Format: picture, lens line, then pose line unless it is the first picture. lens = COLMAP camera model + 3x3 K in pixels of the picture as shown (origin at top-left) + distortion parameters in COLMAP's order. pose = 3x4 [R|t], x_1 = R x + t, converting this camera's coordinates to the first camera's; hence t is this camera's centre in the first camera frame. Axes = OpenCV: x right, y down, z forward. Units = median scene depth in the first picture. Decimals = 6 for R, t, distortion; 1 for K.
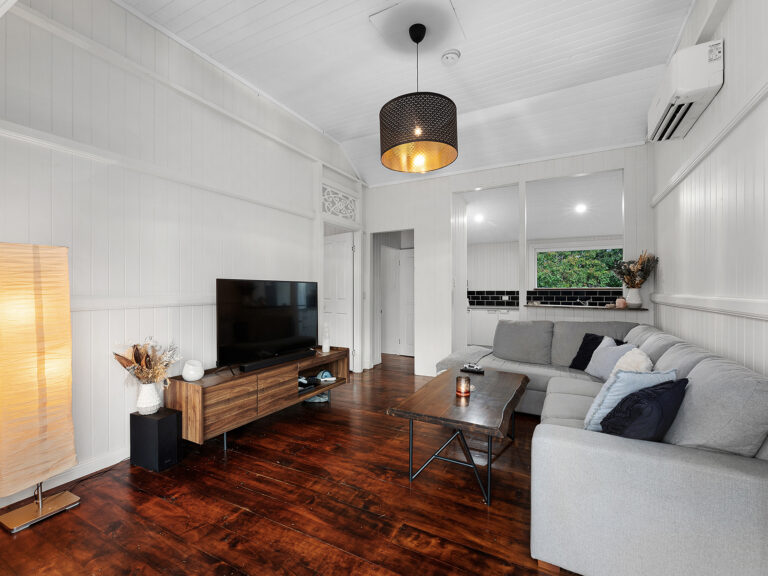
lens RADIAL K [[349.8, 0, 384.0], [0, 349.8, 288.0], [0, 0, 1]] dist [-0.003465, -0.000312]
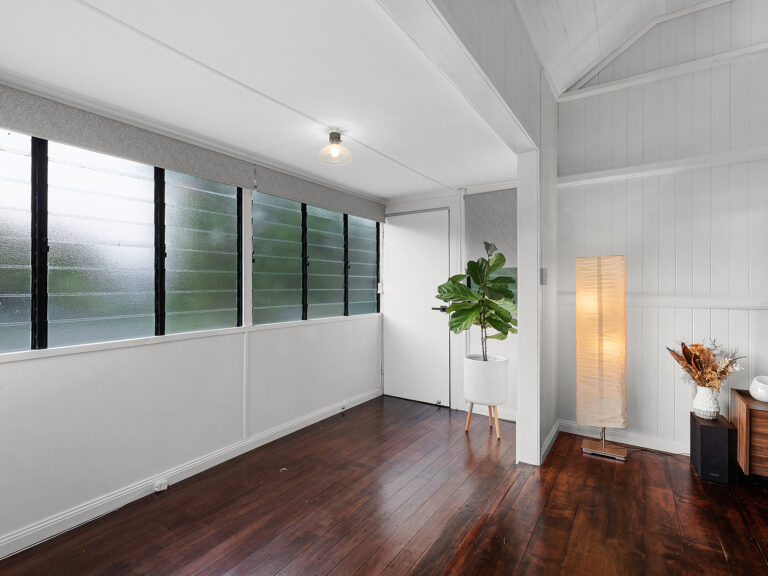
lens RADIAL K [[382.3, 0, 384.0], [0, 382.3, 288.0], [0, 0, 1]] dist [0.001878, 0.000377]
pose [[-0.096144, 0.004594, -0.995357, 0.604012], [-0.003210, 0.999983, 0.004926, -0.002191], [0.995362, 0.003668, -0.096127, 0.284093]]
